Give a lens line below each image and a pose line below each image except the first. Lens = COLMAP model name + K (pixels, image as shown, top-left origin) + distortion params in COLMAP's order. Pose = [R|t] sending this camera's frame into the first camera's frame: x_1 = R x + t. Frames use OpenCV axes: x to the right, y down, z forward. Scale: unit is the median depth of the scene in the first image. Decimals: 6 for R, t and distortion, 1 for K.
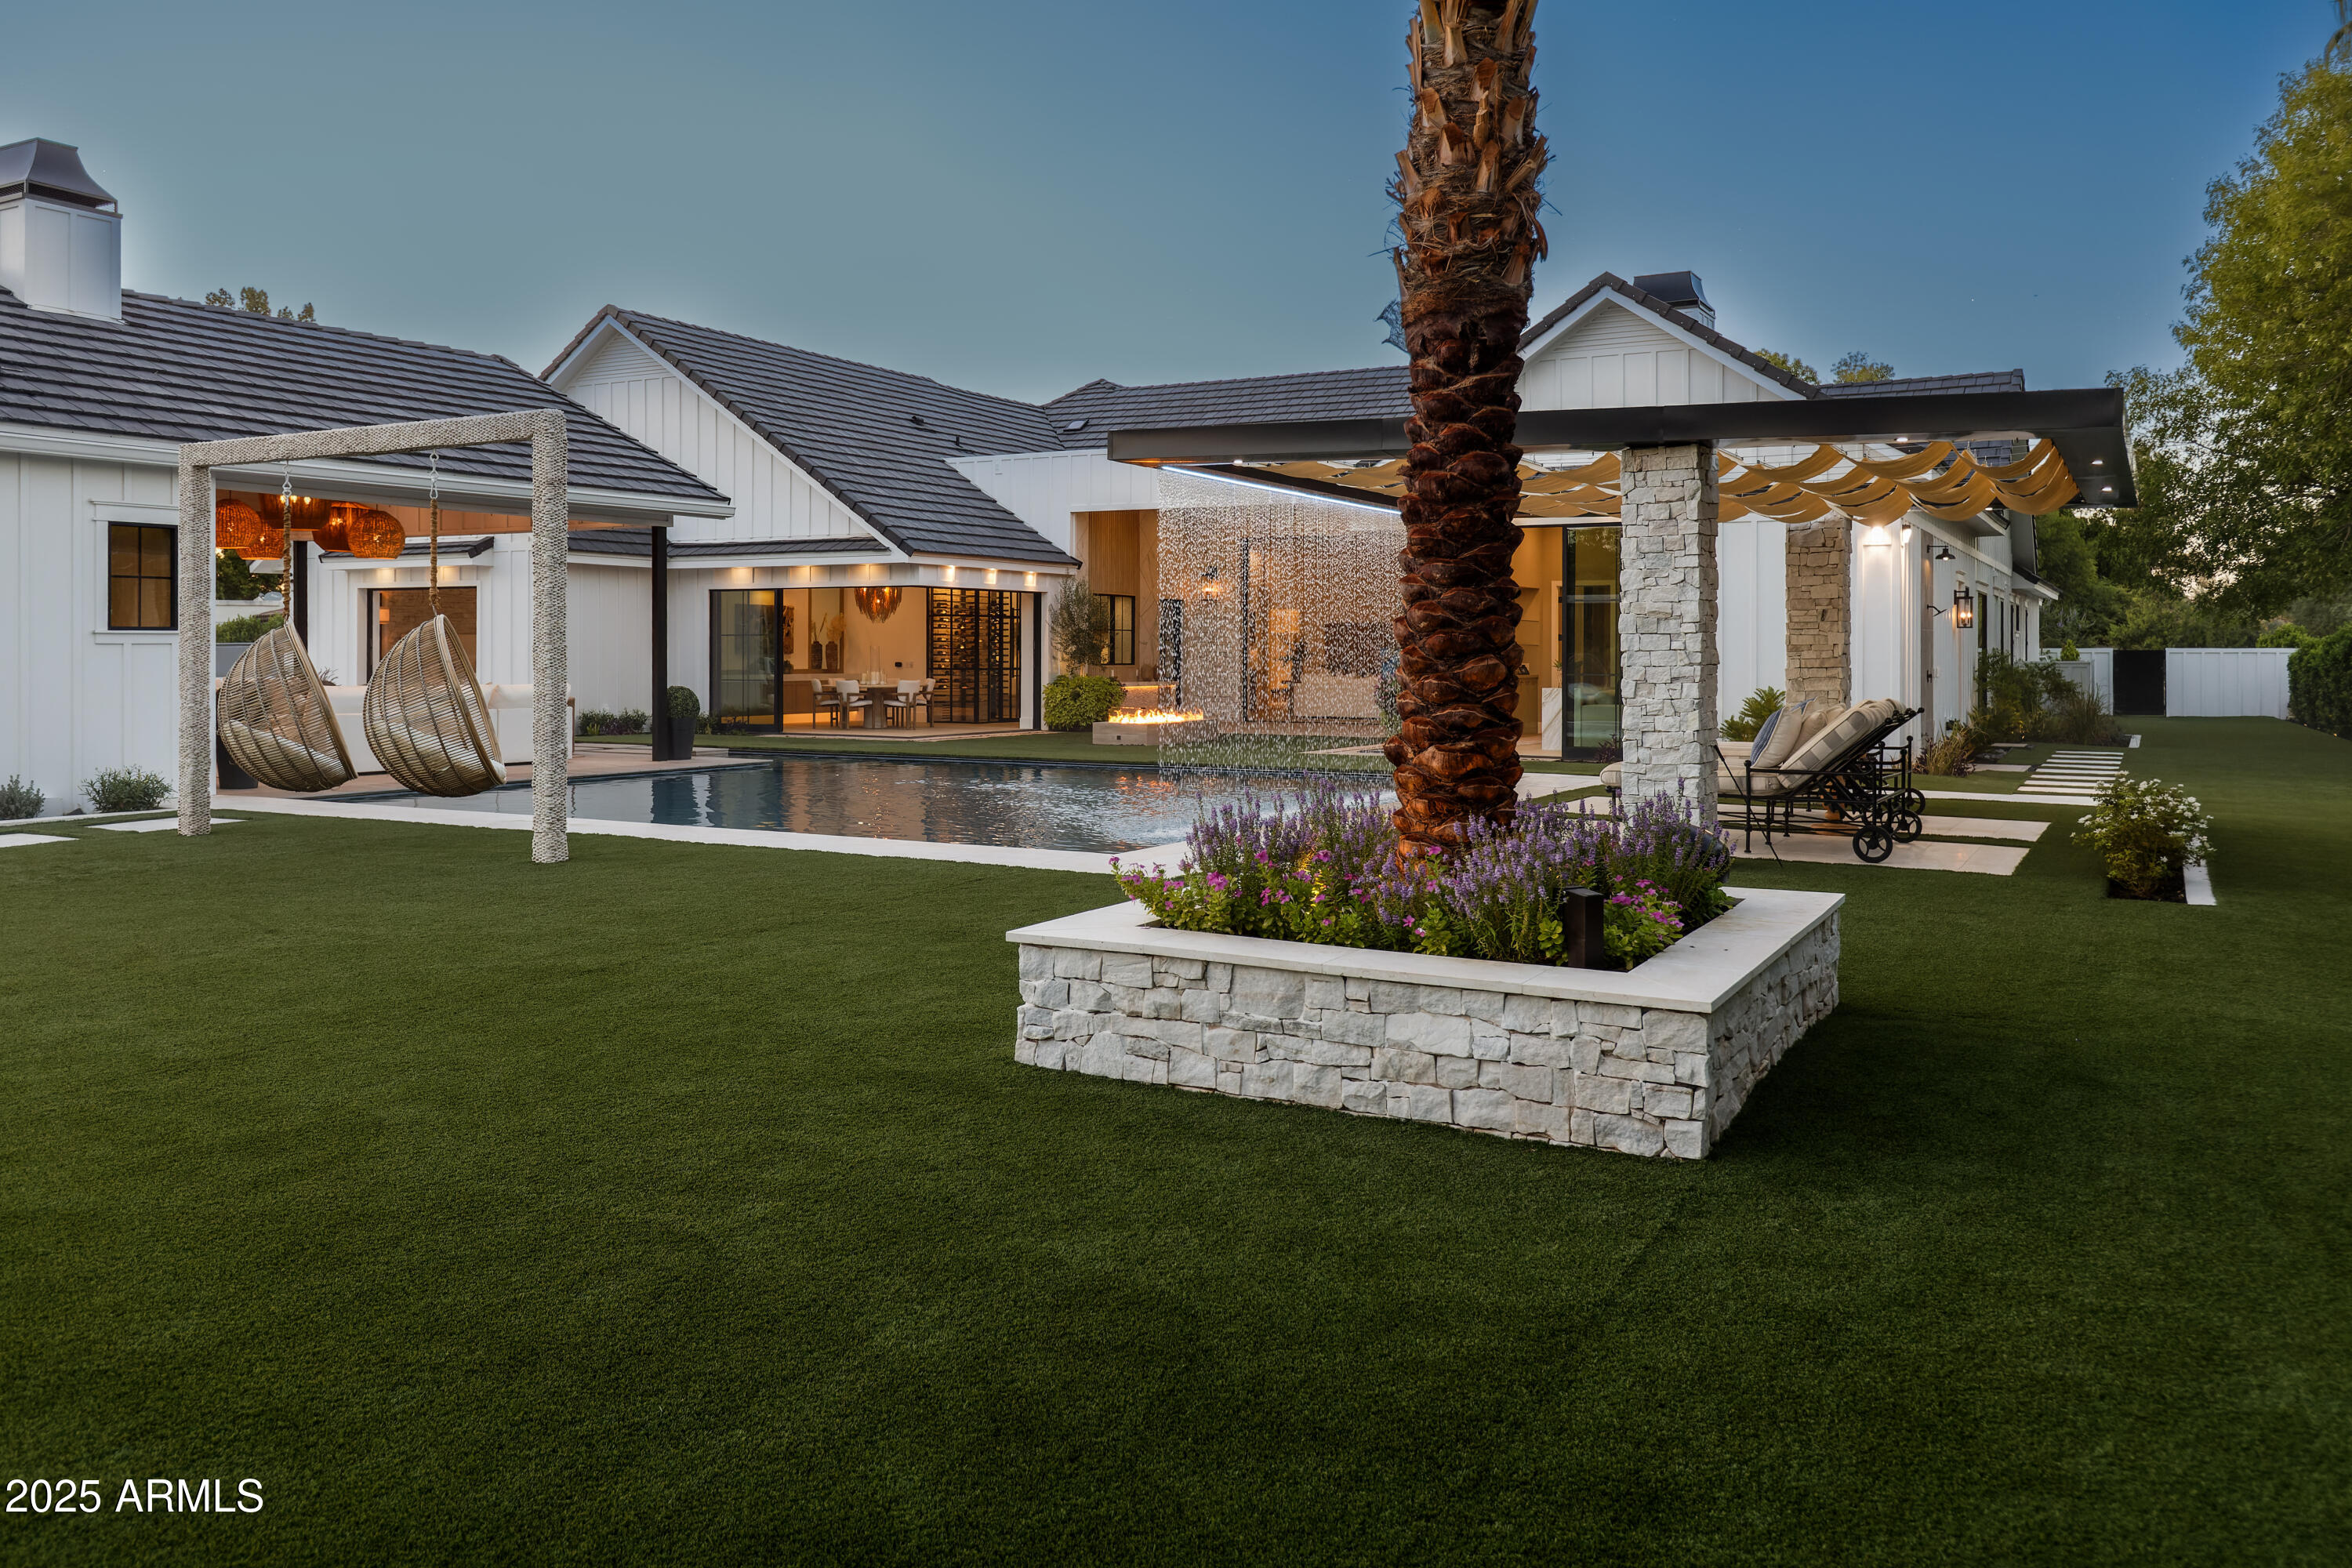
lens RADIAL K [[1793.7, 0, 1187.4], [0, 1793.7, 762.1], [0, 0, 1]] dist [-0.013553, -0.000463]
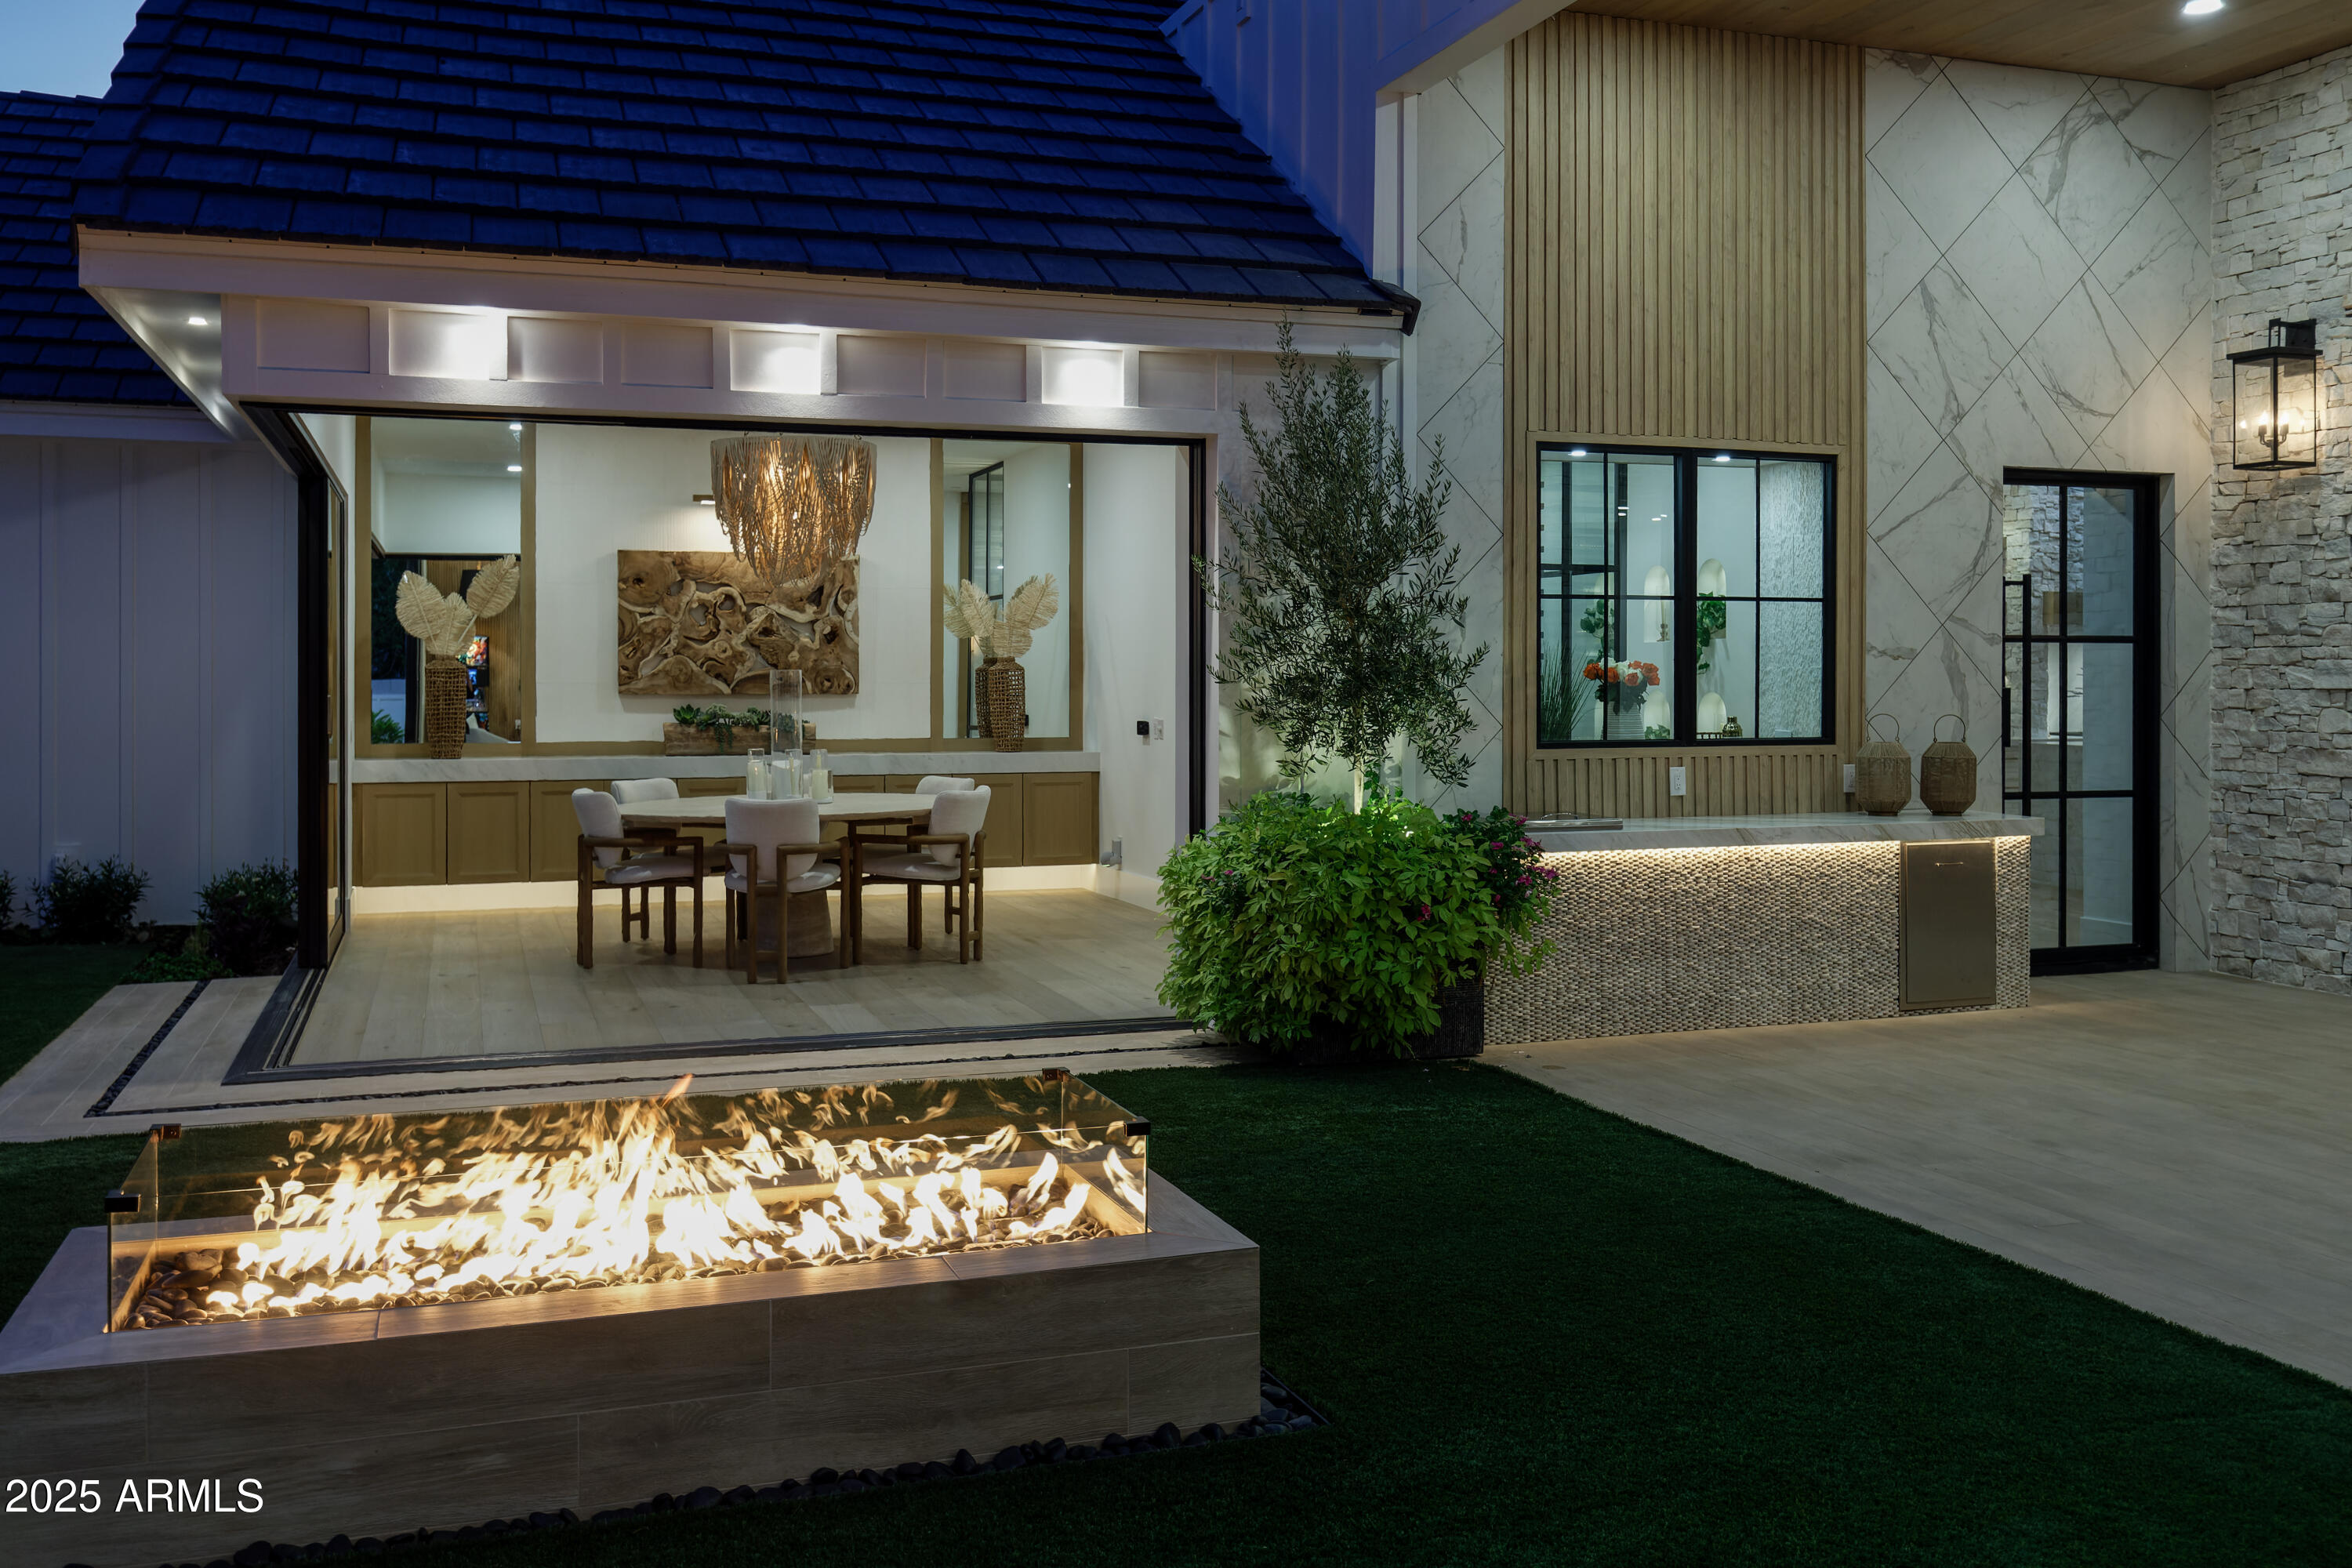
lens RADIAL K [[2101.4, 0, 1175.4], [0, 2101.4, 677.1], [0, 0, 1]] dist [0.003173, -0.008985]
pose [[0.743390, -0.002288, -0.668855, 0.099277], [-0.038403, 0.998198, -0.046098, -0.050570], [0.667755, 0.059955, 0.741963, 0.792787]]
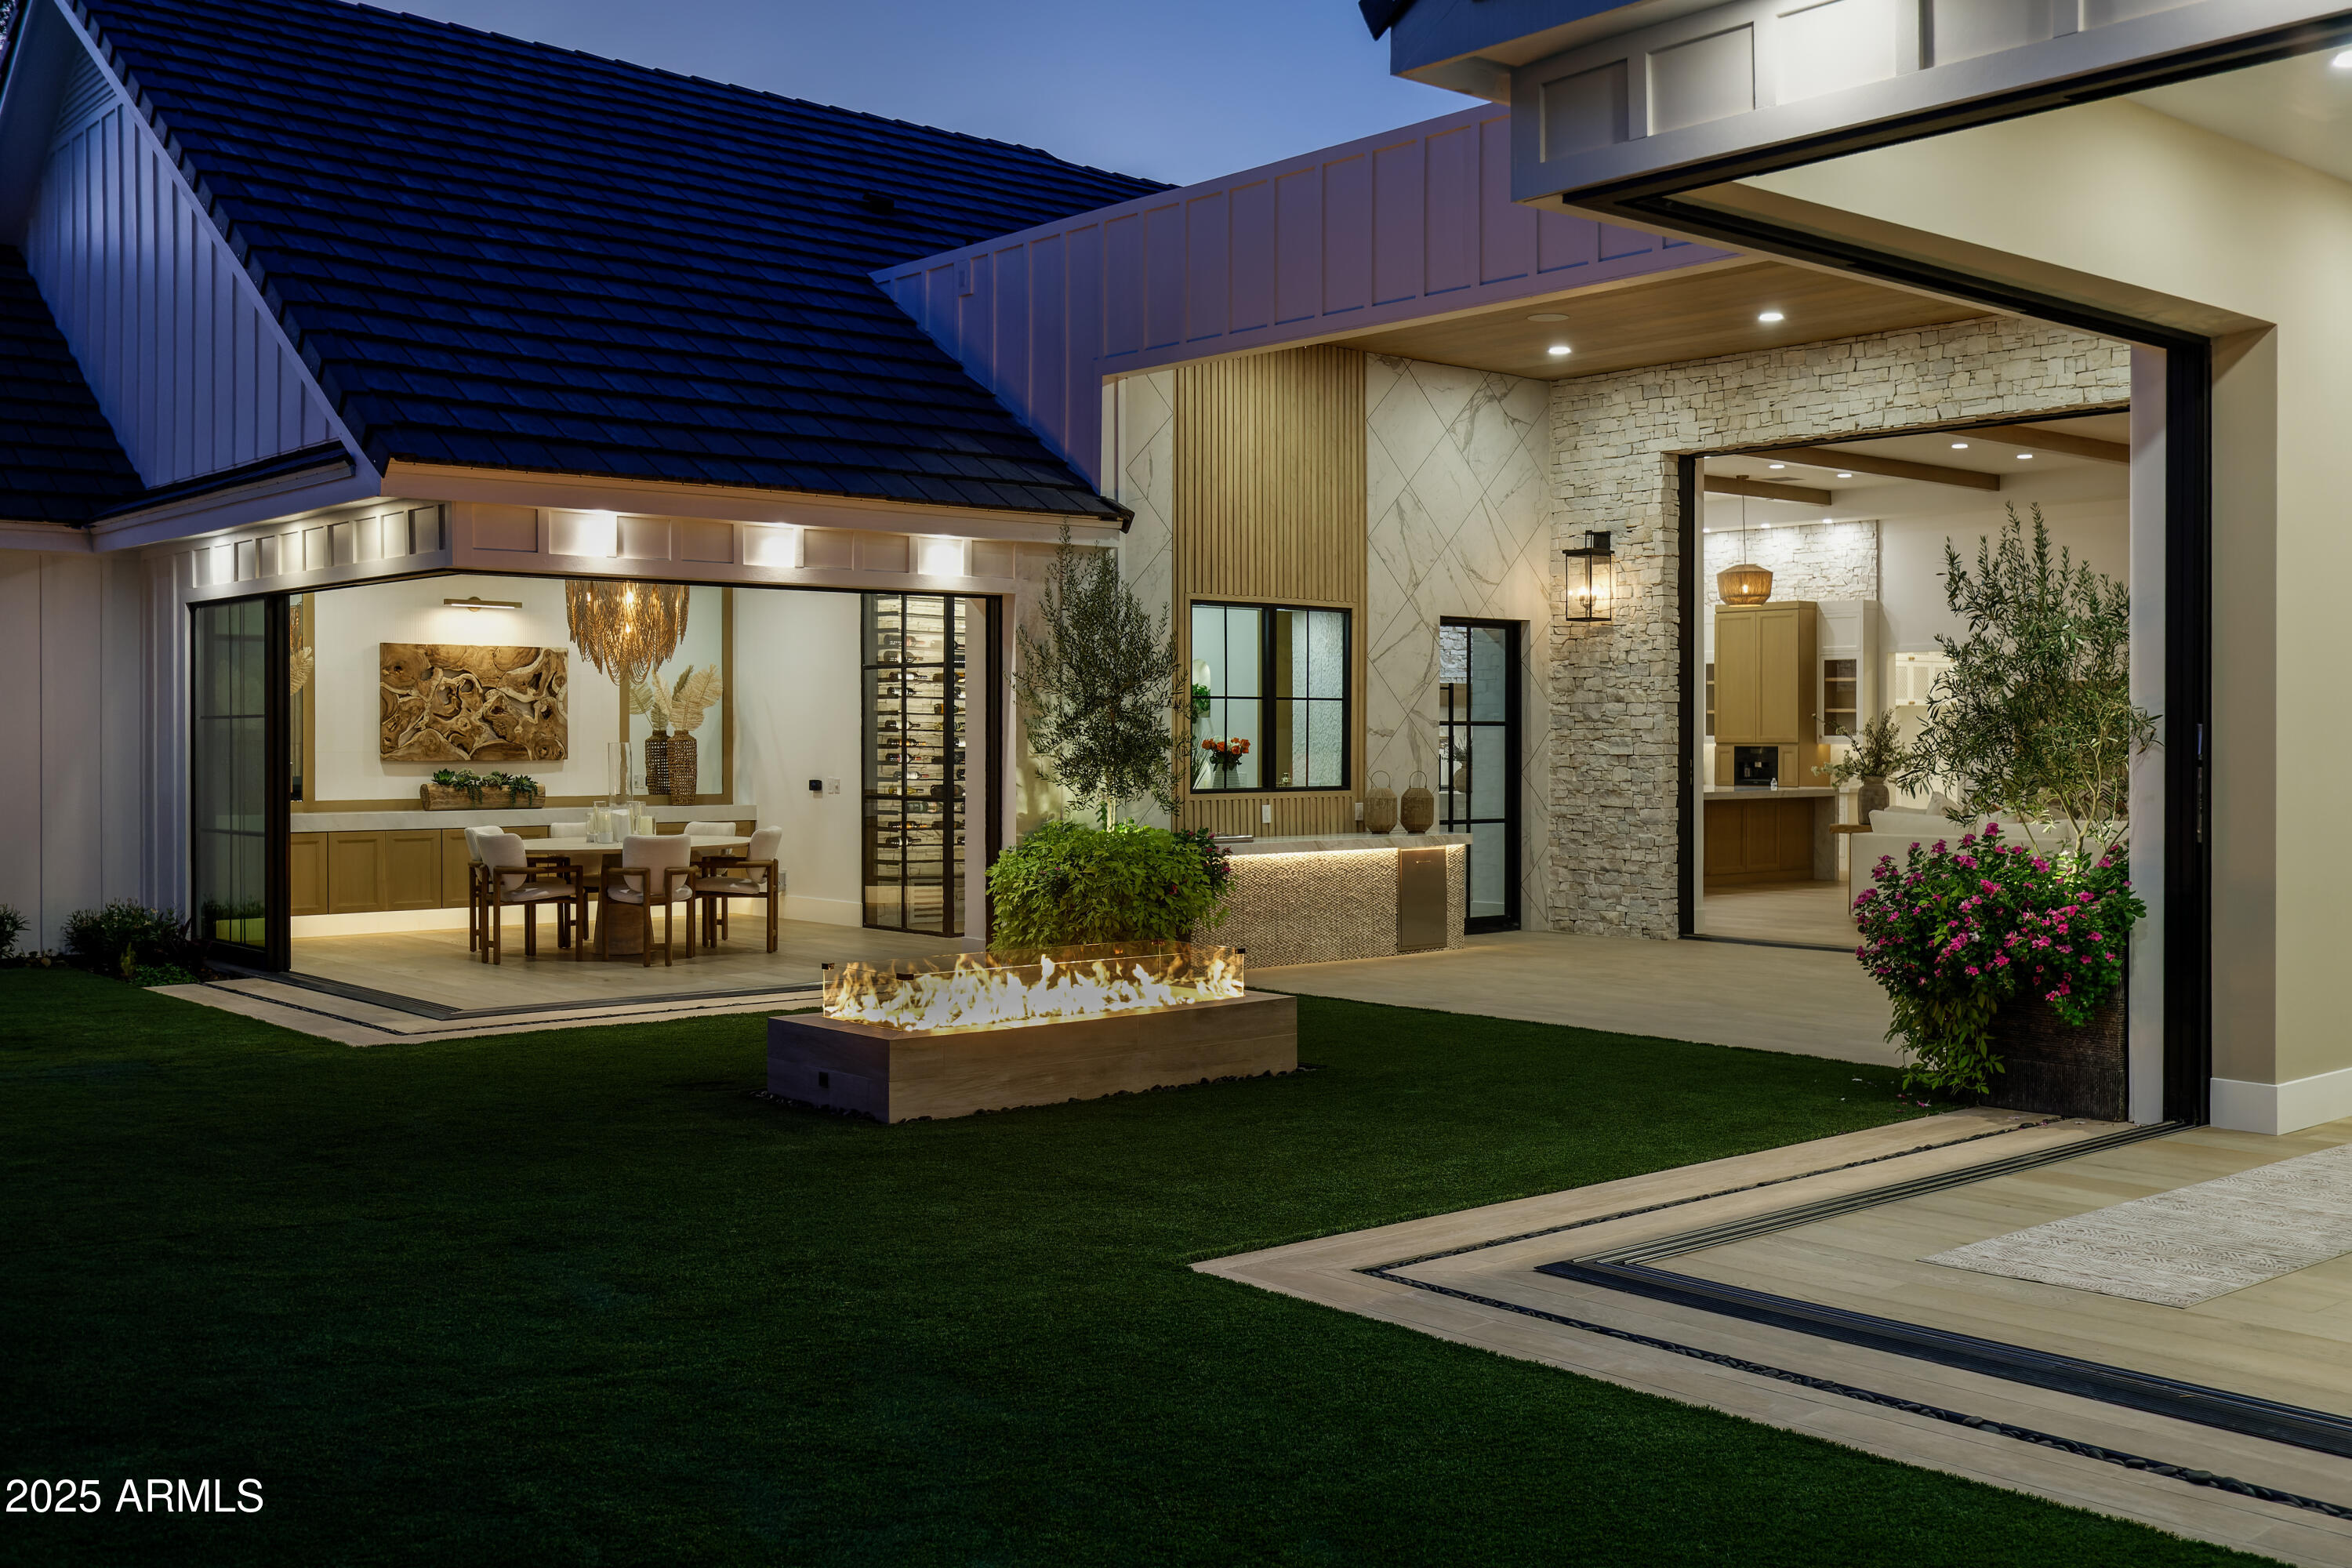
lens RADIAL K [[2323.6, 0, 1202.6], [0, 2323.6, 740.8], [0, 0, 1]] dist [0.002741, 0.000000]
pose [[0.937860, -0.001136, -0.347013, 0.120292], [-0.019304, 0.998275, -0.055440, -0.039702], [0.346478, 0.058694, 0.936220, 0.571882]]
